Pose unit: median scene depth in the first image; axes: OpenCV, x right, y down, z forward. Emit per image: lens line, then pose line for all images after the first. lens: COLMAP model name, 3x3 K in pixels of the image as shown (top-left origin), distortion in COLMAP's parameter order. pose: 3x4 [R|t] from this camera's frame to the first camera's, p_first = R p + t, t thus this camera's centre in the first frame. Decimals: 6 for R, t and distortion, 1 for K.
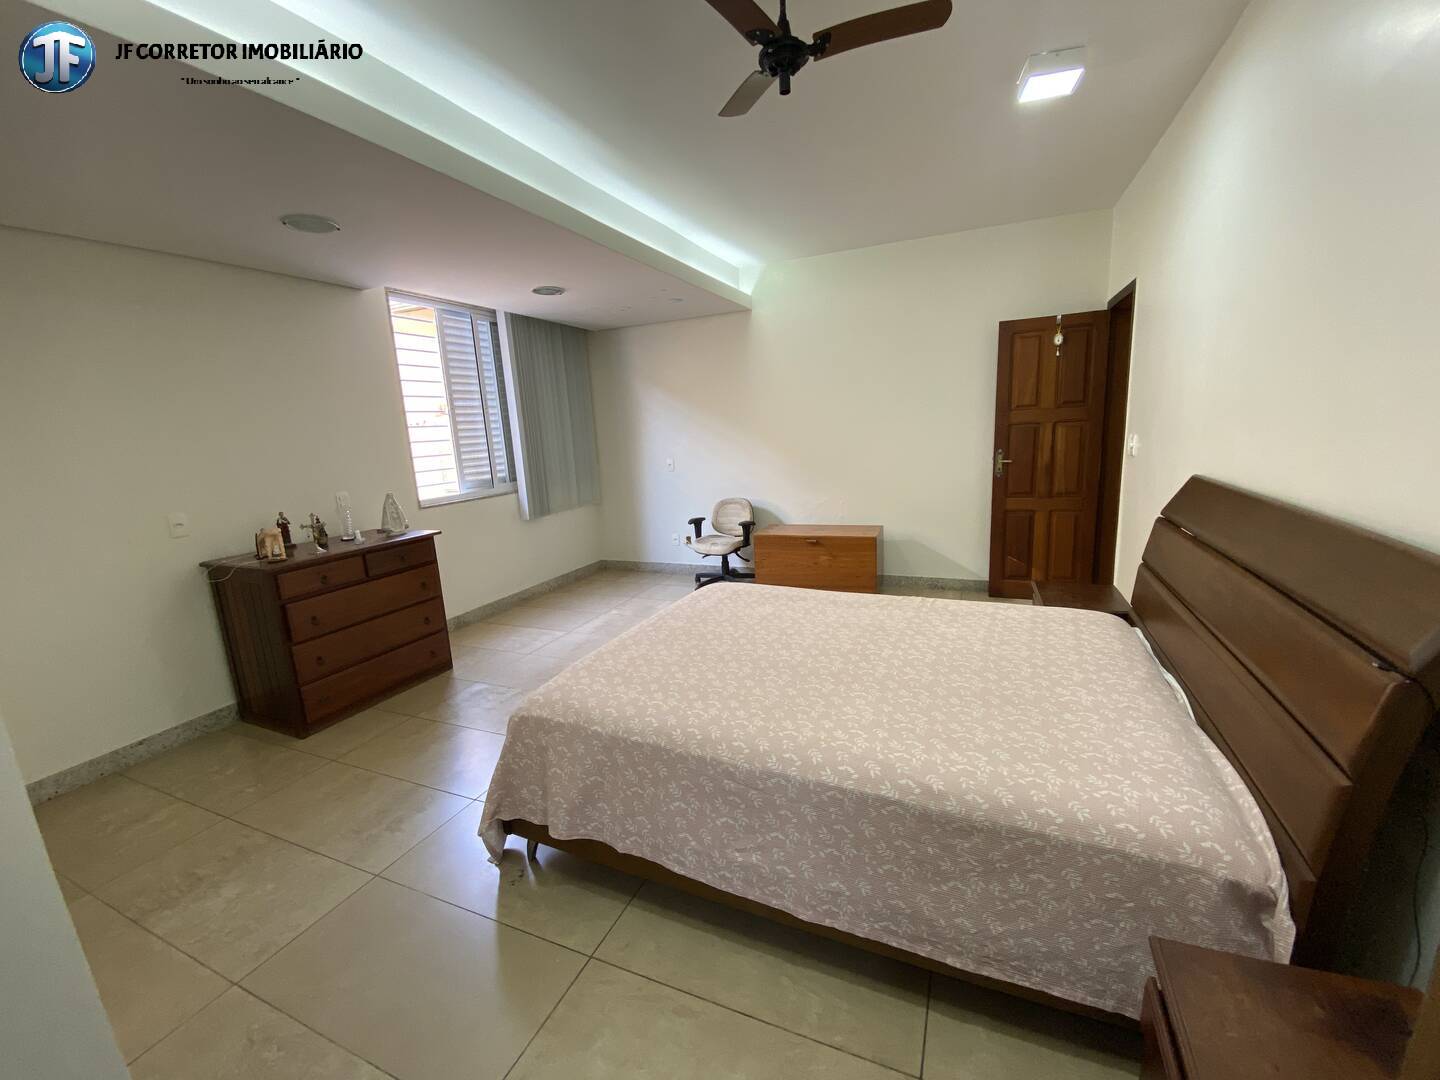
lens RADIAL K [[583.7, 0, 727.6], [0, 583.7, 535.6], [0, 0, 1]] dist [0.014956, -0.018926]
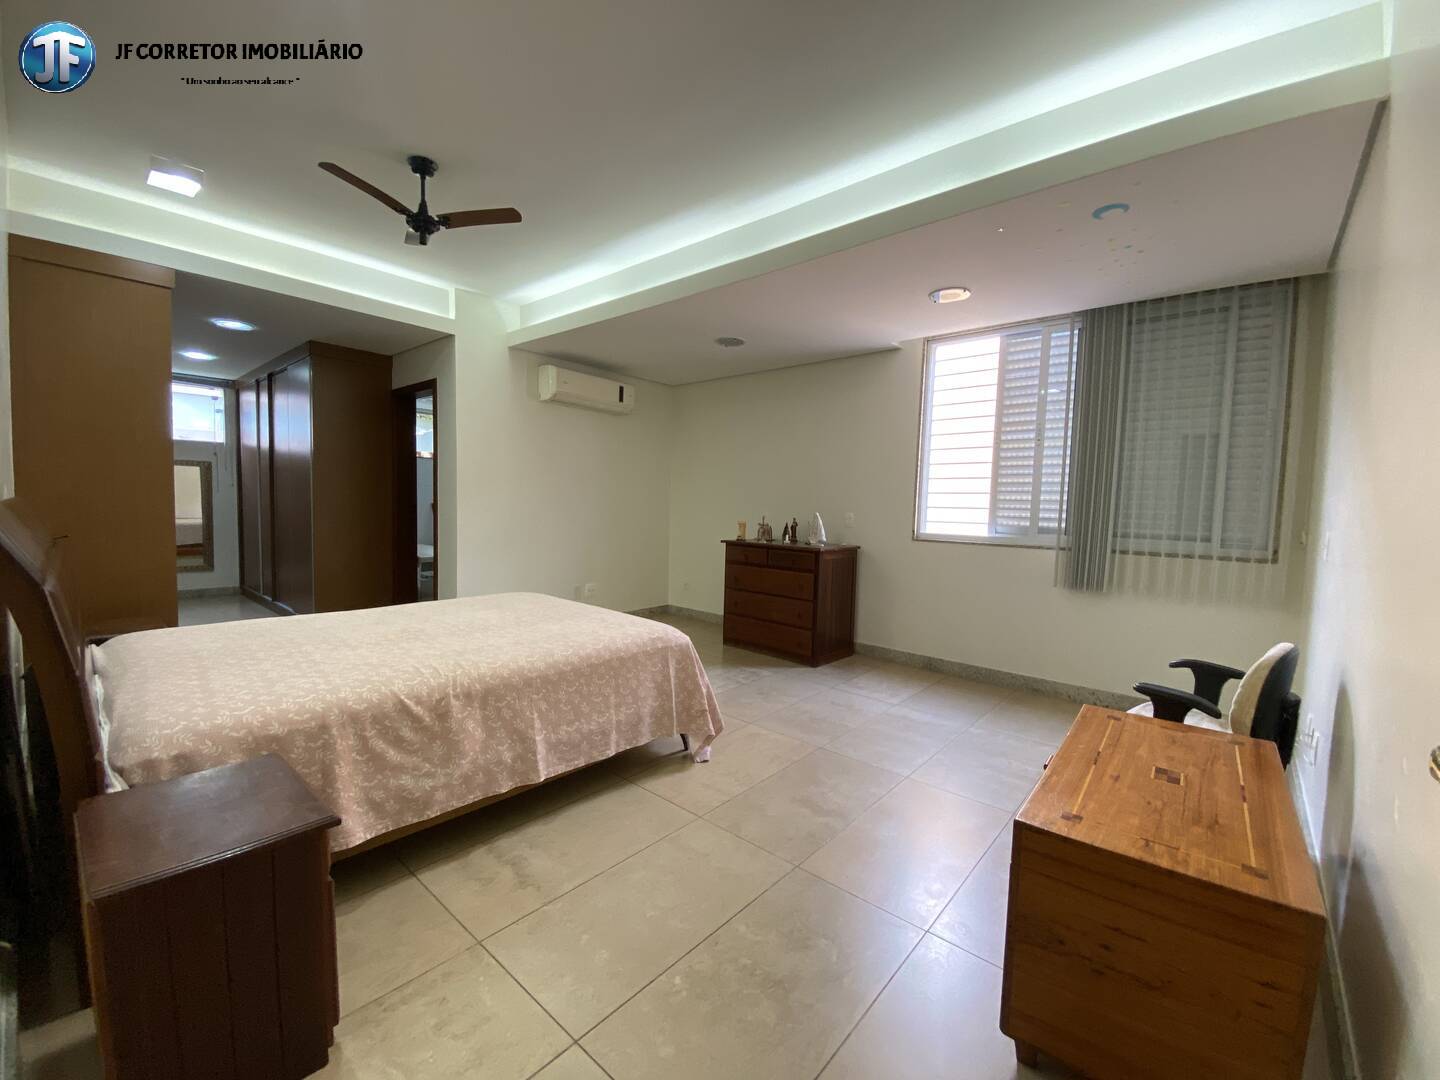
lens RADIAL K [[583.7, 0, 714.2], [0, 583.7, 541.6], [0, 0, 1]] dist [0.014956, -0.018926]
pose [[-0.332894, 0.104701, -0.937133, 0.561471], [-0.184278, 0.967431, 0.173546, -0.153273], [0.924783, 0.230466, -0.302758, 0.945140]]
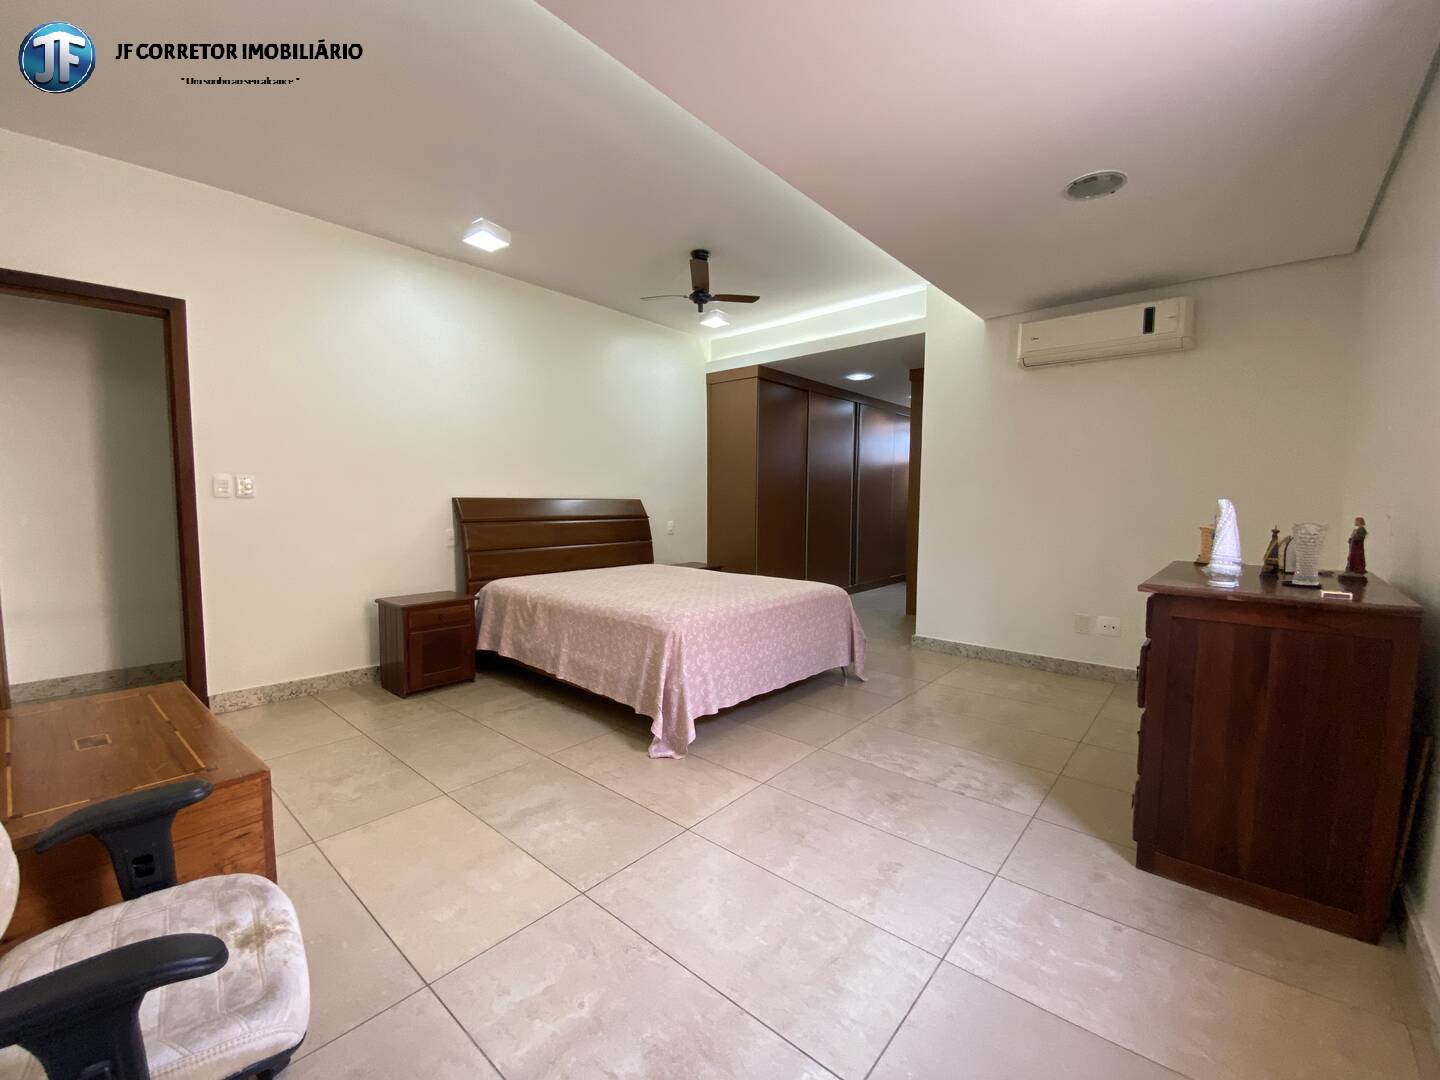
lens RADIAL K [[583.7, 0, 711.9], [0, 583.7, 540.1], [0, 0, 1]] dist [0.014956, -0.018926]
pose [[-0.941662, 0.023463, 0.335742, -0.261572], [0.103549, 0.969376, 0.222683, -0.155331], [-0.320235, 0.244458, -0.915254, 1.272119]]
